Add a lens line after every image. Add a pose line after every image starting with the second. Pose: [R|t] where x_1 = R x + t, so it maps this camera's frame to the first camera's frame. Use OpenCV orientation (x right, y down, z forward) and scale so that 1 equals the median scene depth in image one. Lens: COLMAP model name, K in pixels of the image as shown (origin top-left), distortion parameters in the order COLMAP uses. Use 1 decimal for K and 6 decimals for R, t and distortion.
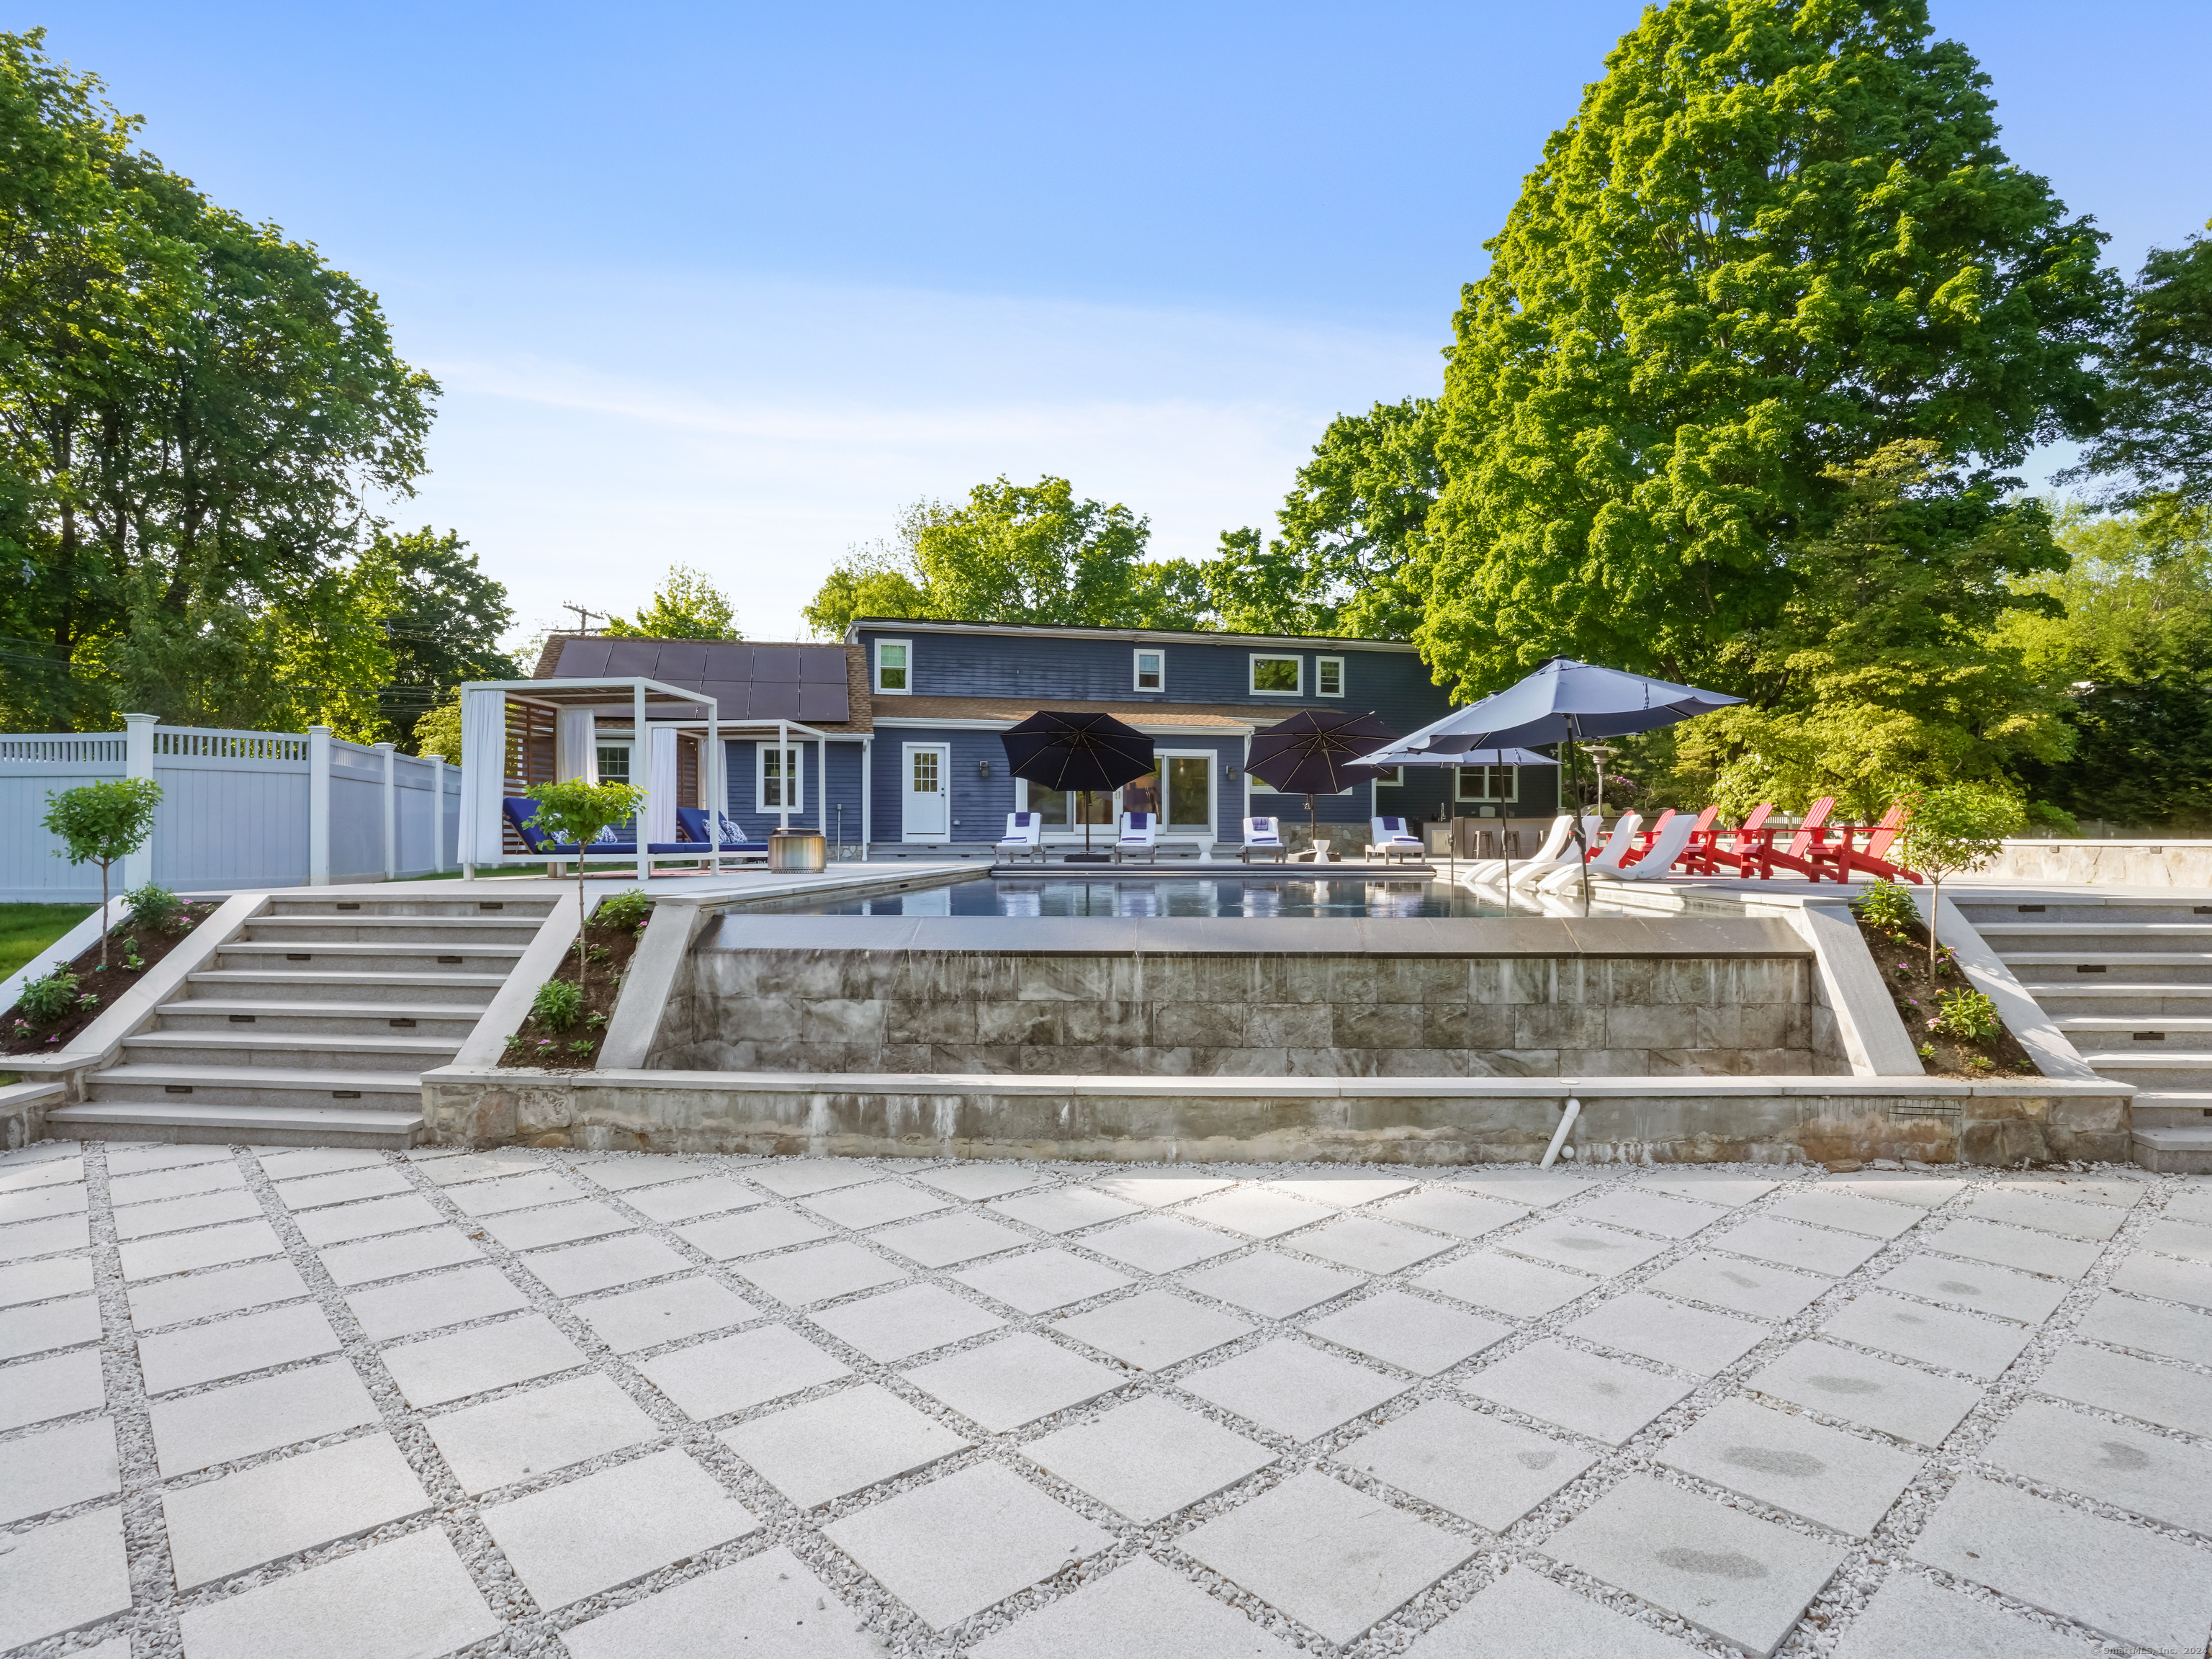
lens RADIAL K [[1231.6, 0, 1119.5], [0, 1231.6, 839.3], [0, 0, 1]] dist [-0.081650, 0.042137]
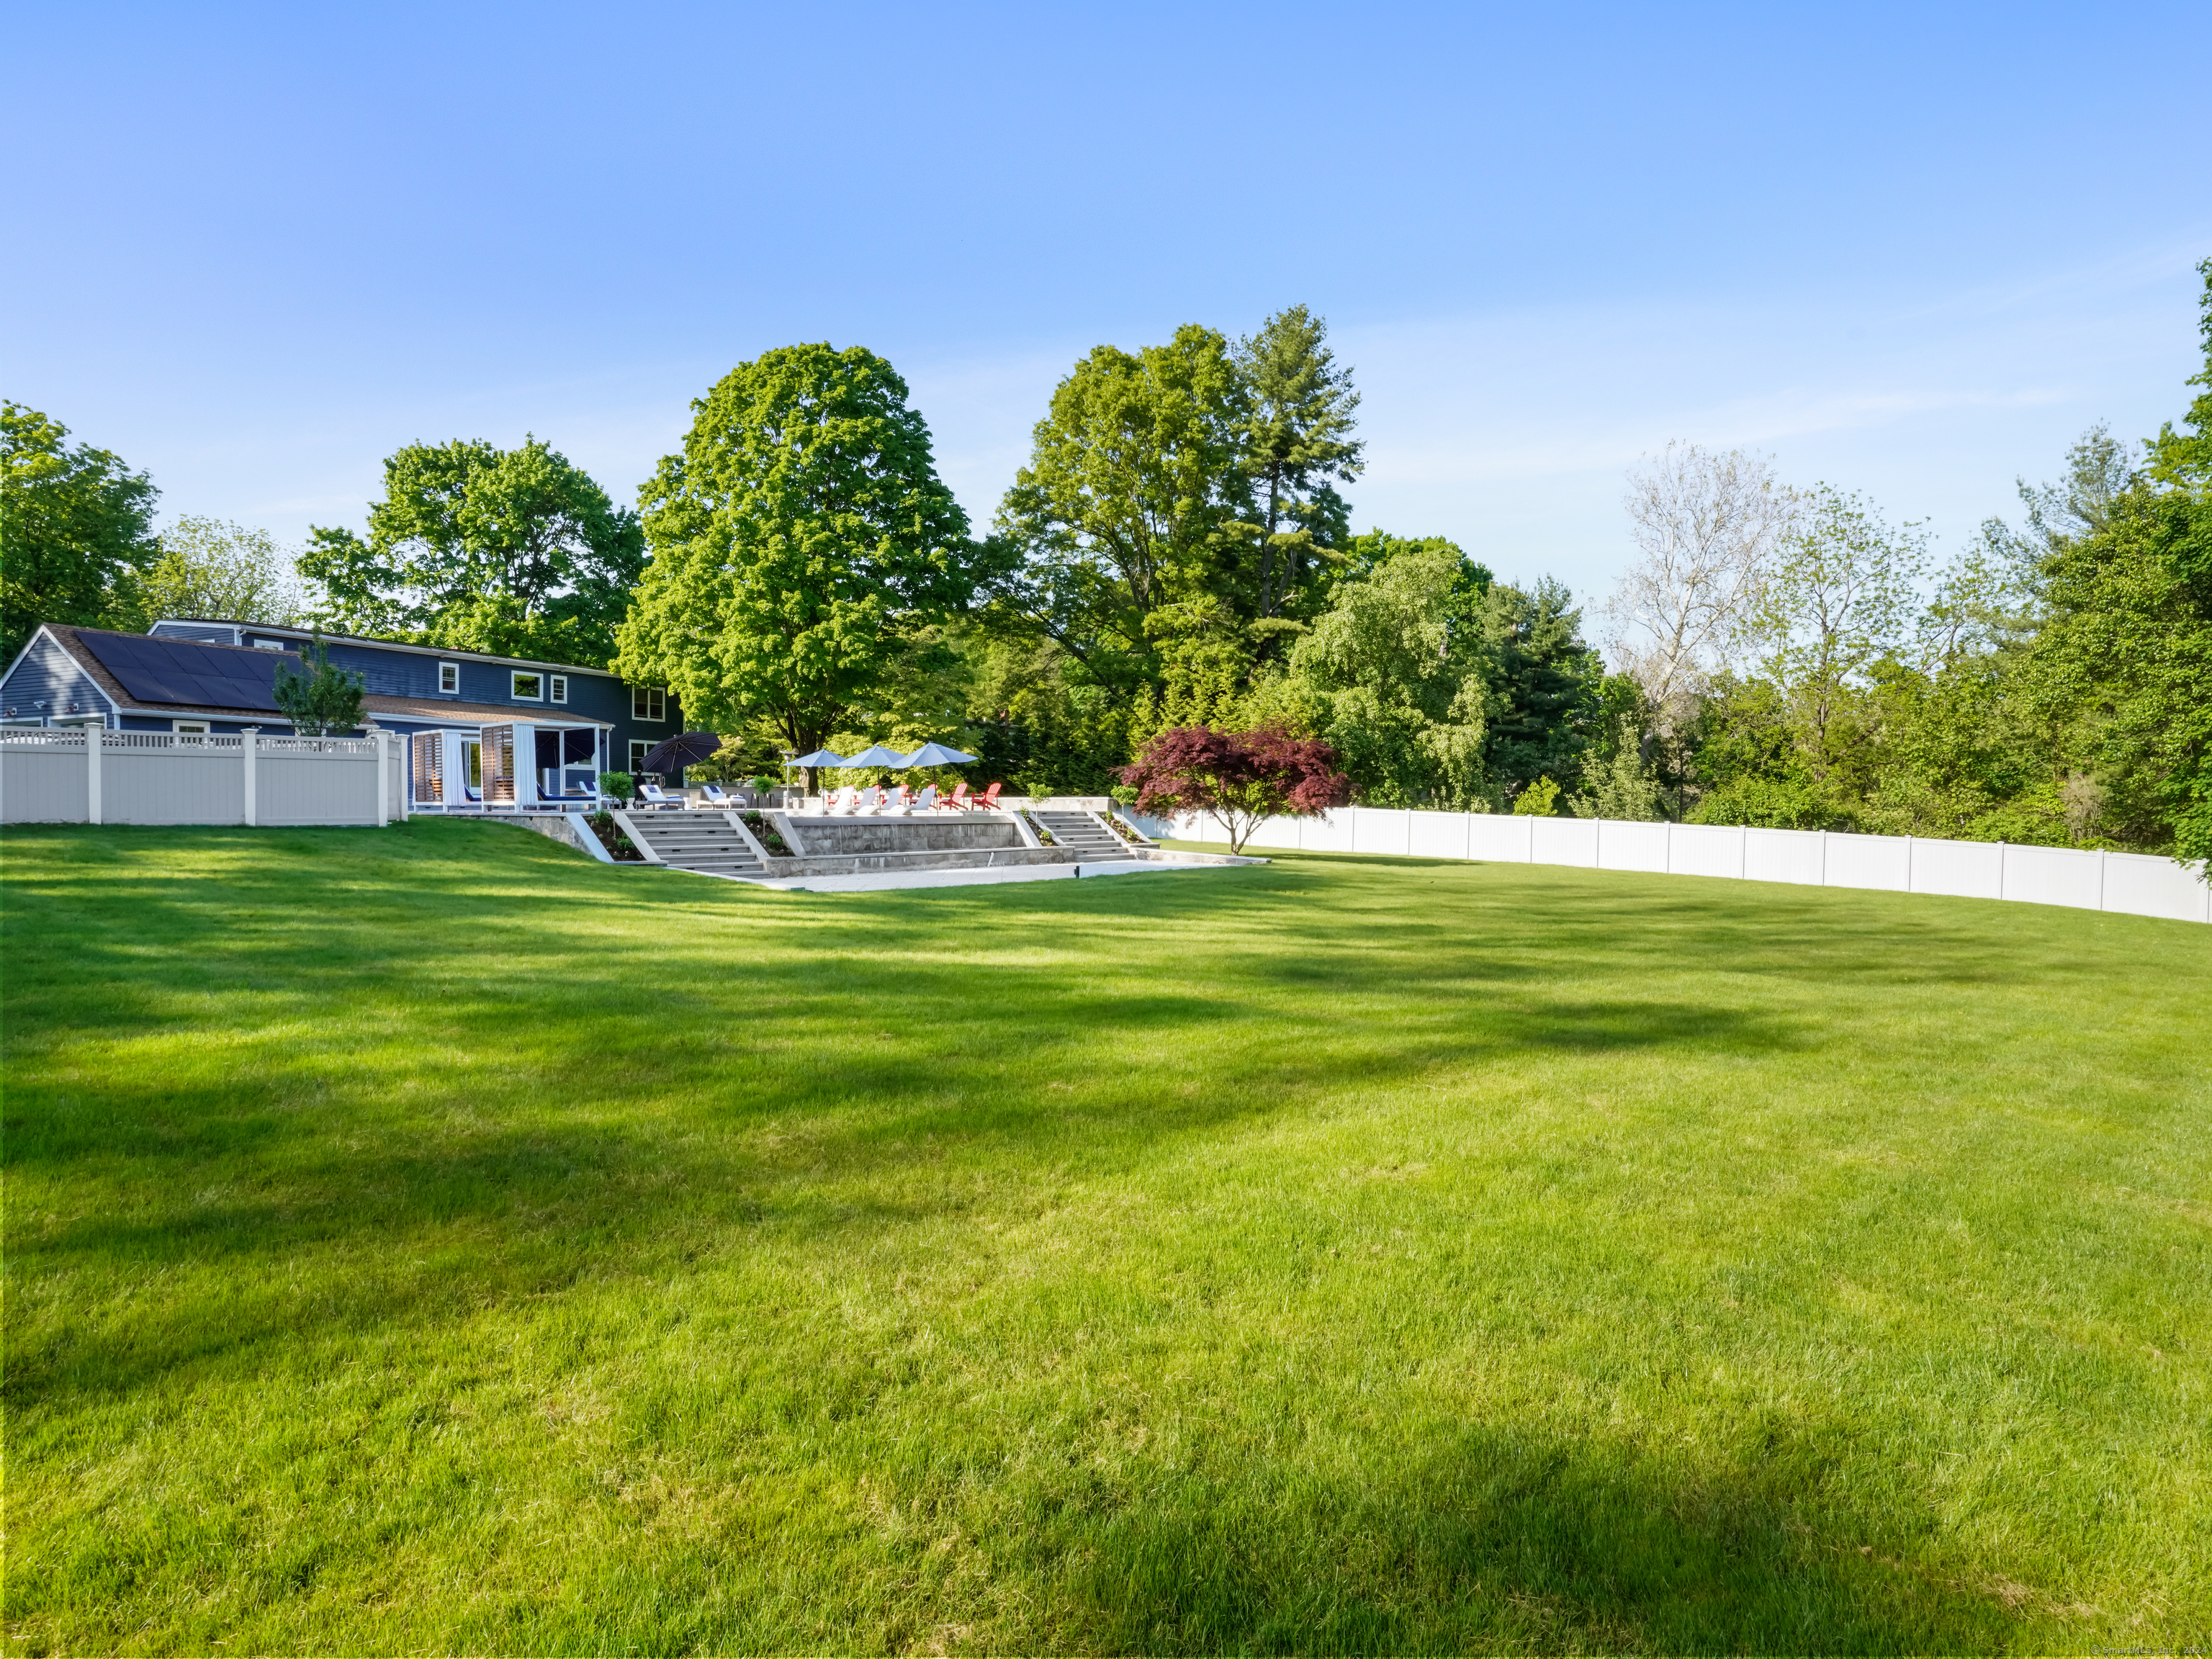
lens RADIAL K [[1242.5, 0, 1100.1], [0, 1242.5, 816.4], [0, 0, 1]] dist [-0.087319, 0.044585]
pose [[0.612676, -0.007599, 0.790298, -0.783290], [-0.000482, 0.999950, 0.009989, 0.008490], [-0.790334, -0.006501, 0.612642, -0.557874]]
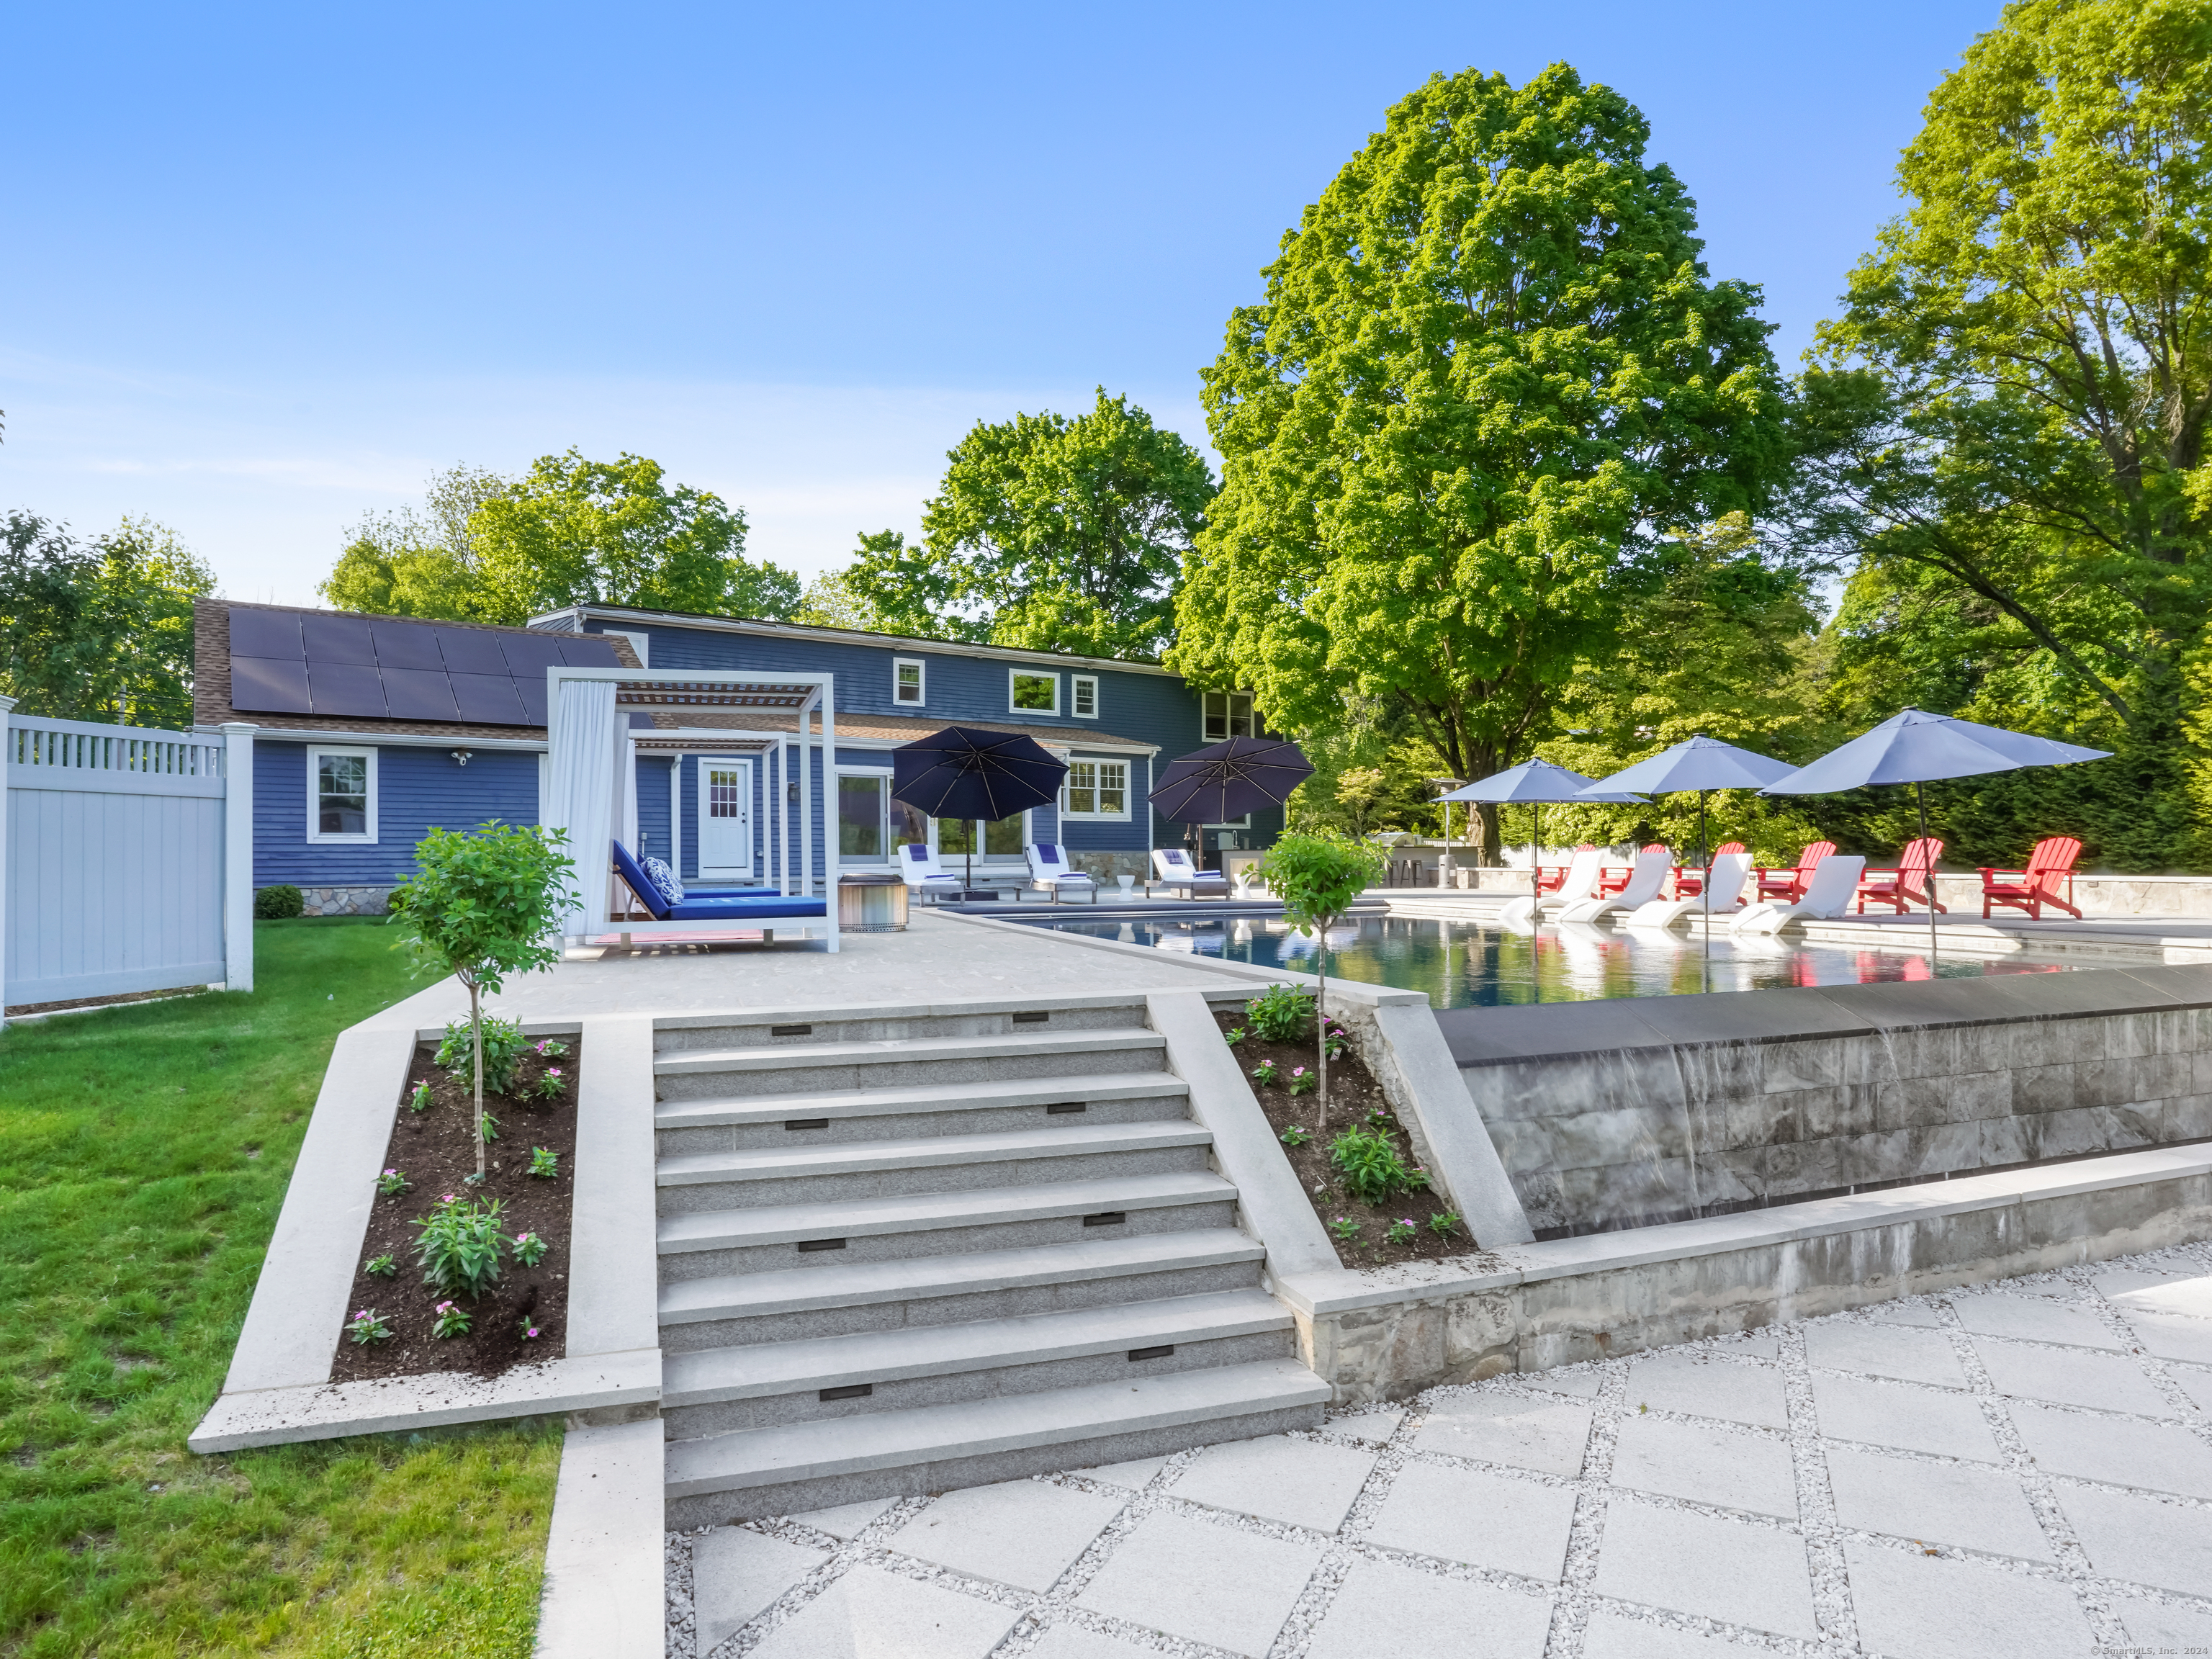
lens RADIAL K [[1264.6, 0, 1097.5], [0, 1264.6, 853.6], [0, 0, 1]] dist [-0.087005, 0.045840]
pose [[0.924999, -0.005220, 0.379935, -0.253247], [0.006412, 0.999978, -0.001871, -0.011123], [-0.379916, 0.004167, 0.925011, 0.116706]]
